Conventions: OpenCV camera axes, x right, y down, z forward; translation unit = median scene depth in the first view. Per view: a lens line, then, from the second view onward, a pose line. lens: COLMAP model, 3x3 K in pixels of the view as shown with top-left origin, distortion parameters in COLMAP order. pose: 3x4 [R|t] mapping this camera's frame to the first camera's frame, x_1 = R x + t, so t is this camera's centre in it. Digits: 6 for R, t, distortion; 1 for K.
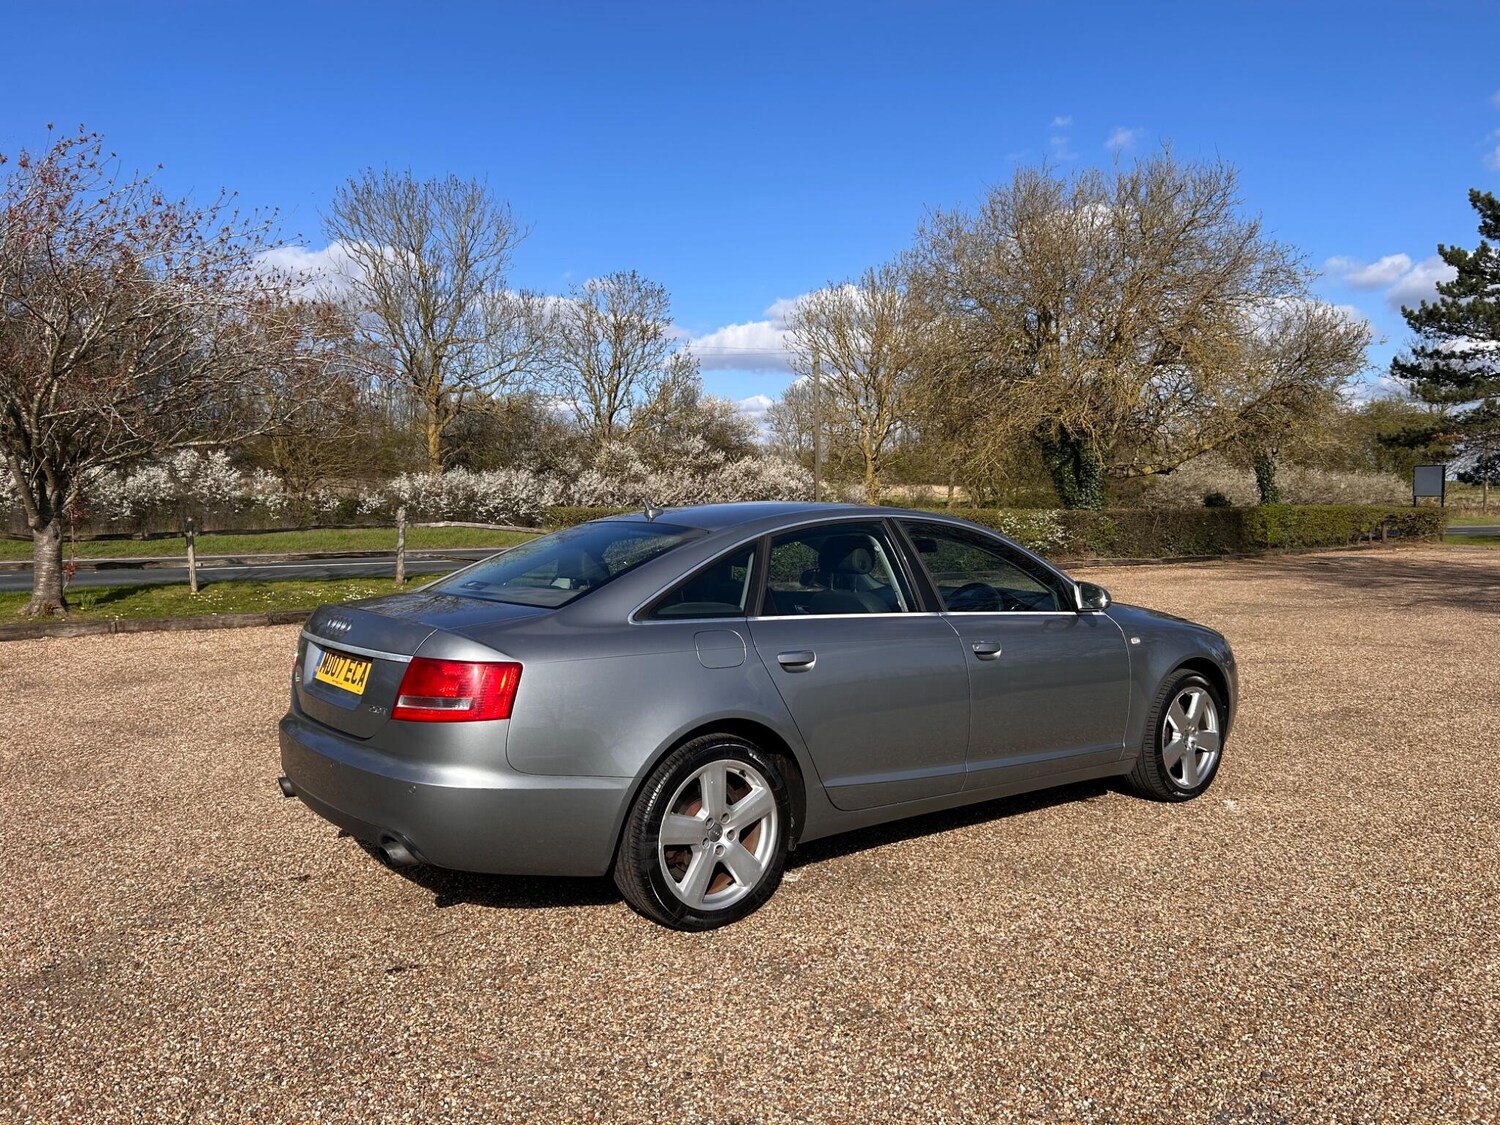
lens RADIAL K [[1125.8, 0, 742.9], [0, 1125.8, 575.1], [0, 0, 1]] dist [0.059343, -0.064344]
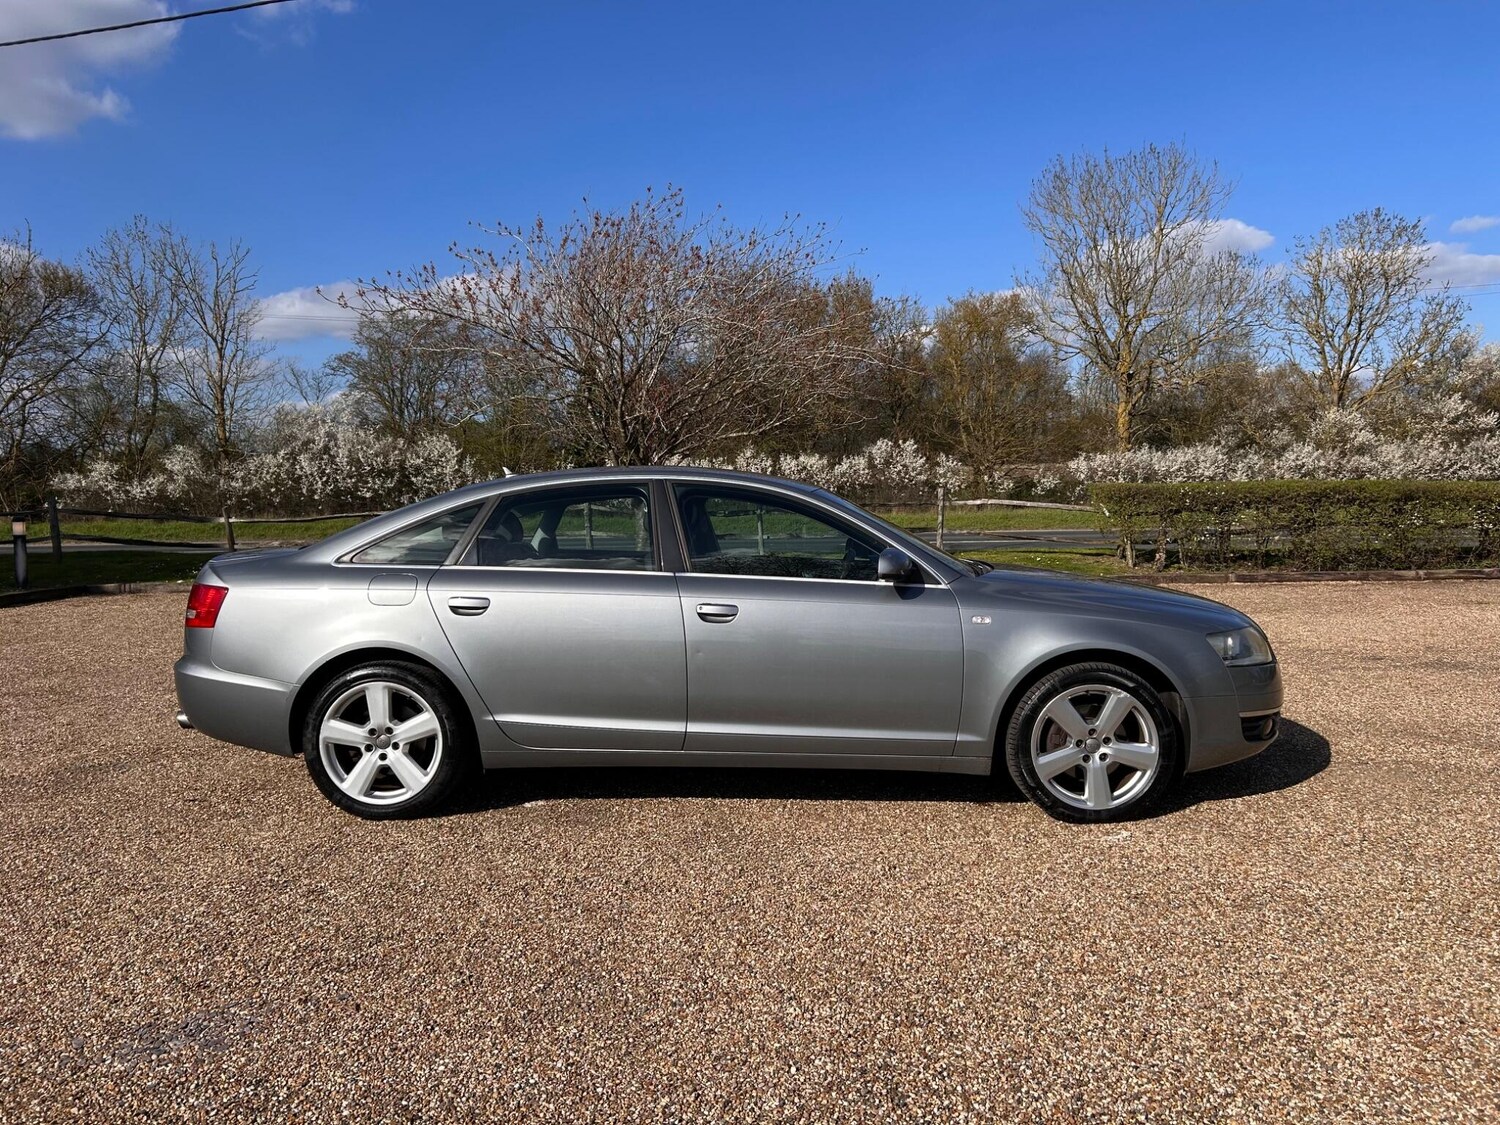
lens RADIAL K [[1125.8, 0, 756.7], [0, 1125.8, 576.5], [0, 0, 1]] dist [0.059343, -0.064344]
pose [[0.772895, 0.037658, -0.633416, 0.164246], [-0.027639, 0.999288, 0.025684, 0.001771], [0.633932, -0.002344, 0.773385, 0.051234]]
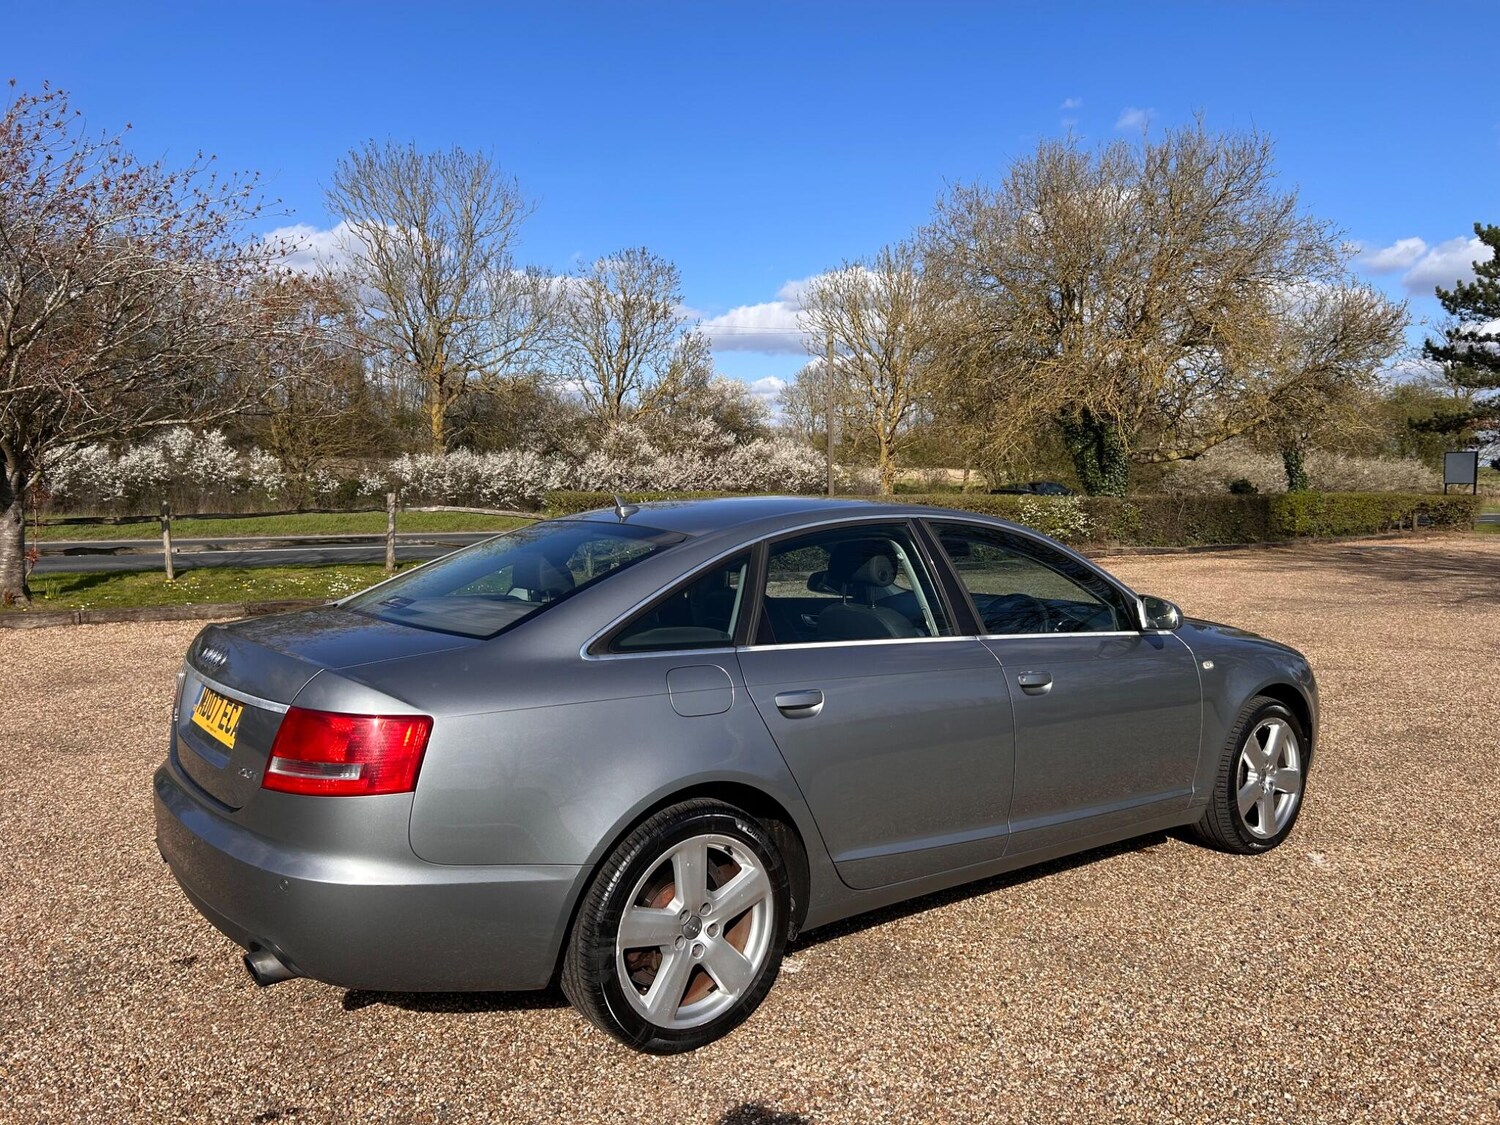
lens RADIAL K [[1125.8, 0, 747.1], [0, 1125.8, 569.2], [0, 0, 1]] dist [0.059343, -0.064344]
pose [[0.999954, 0.006386, -0.007118, 0.002723], [-0.006309, 0.999923, 0.010722, -0.004276], [0.007186, -0.010677, 0.999917, 0.035393]]
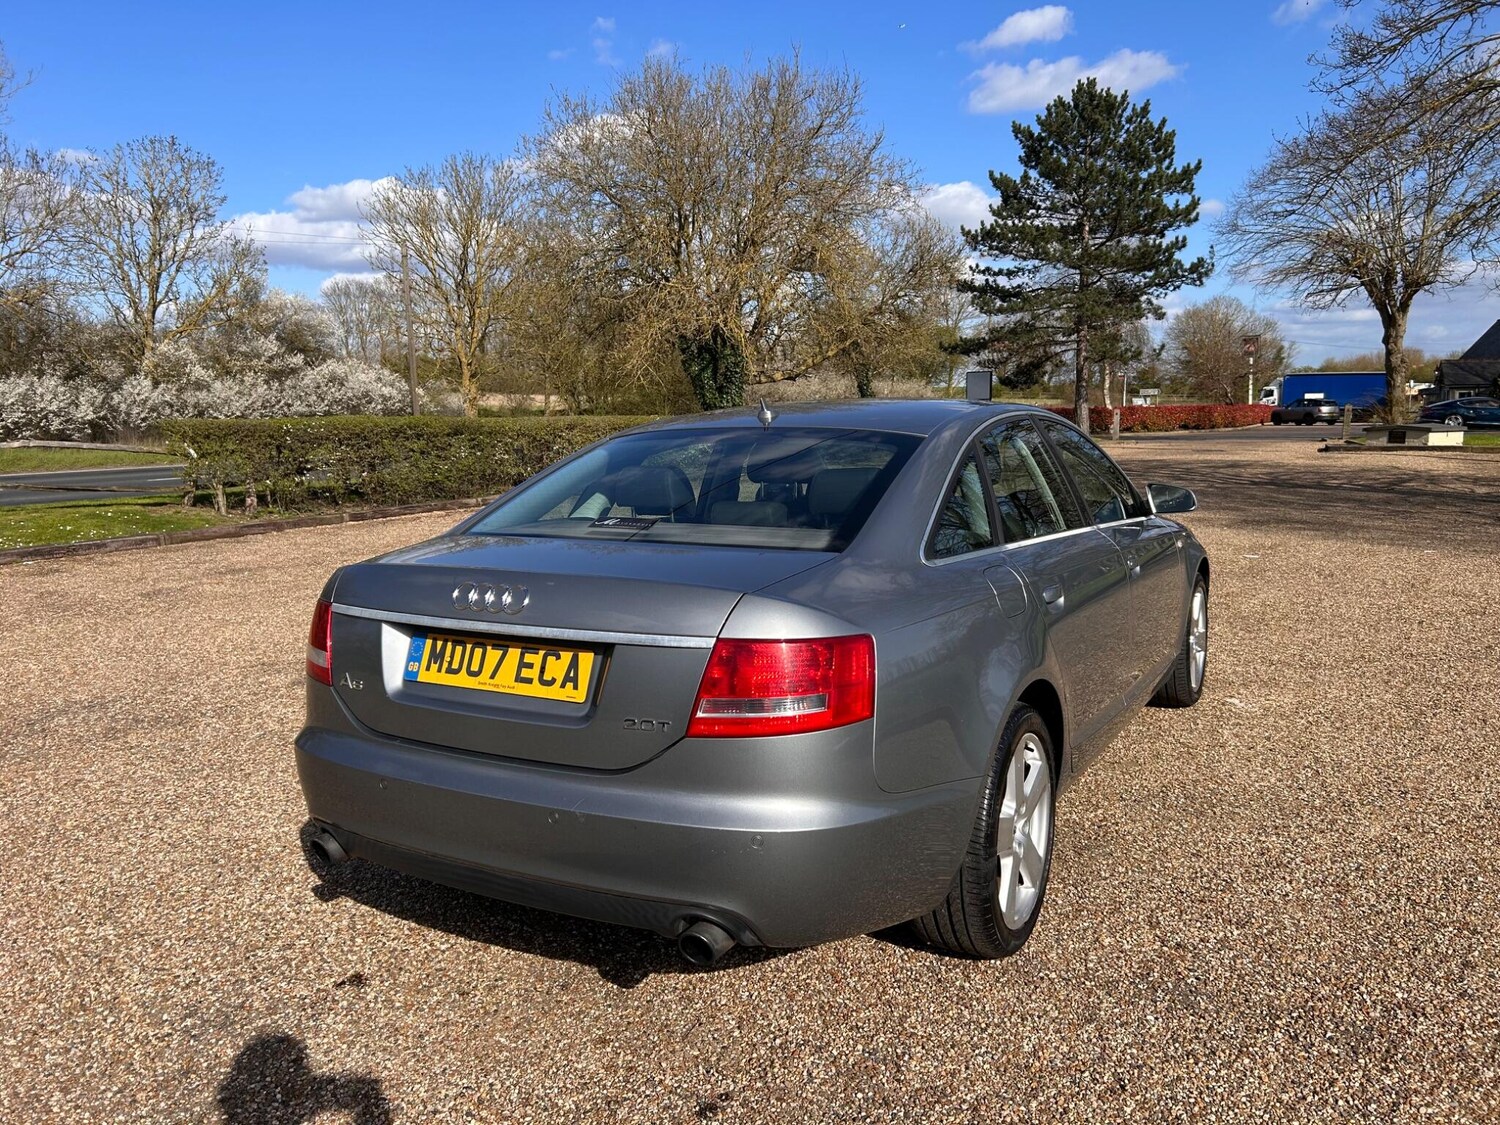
lens RADIAL K [[1125.8, 0, 748.2], [0, 1125.8, 567.5], [0, 0, 1]] dist [0.059343, -0.064344]
pose [[0.922616, -0.067551, 0.379759, -0.074893], [0.039573, 0.995927, 0.081012, -0.002829], [-0.383685, -0.059715, 0.921531, 0.058442]]
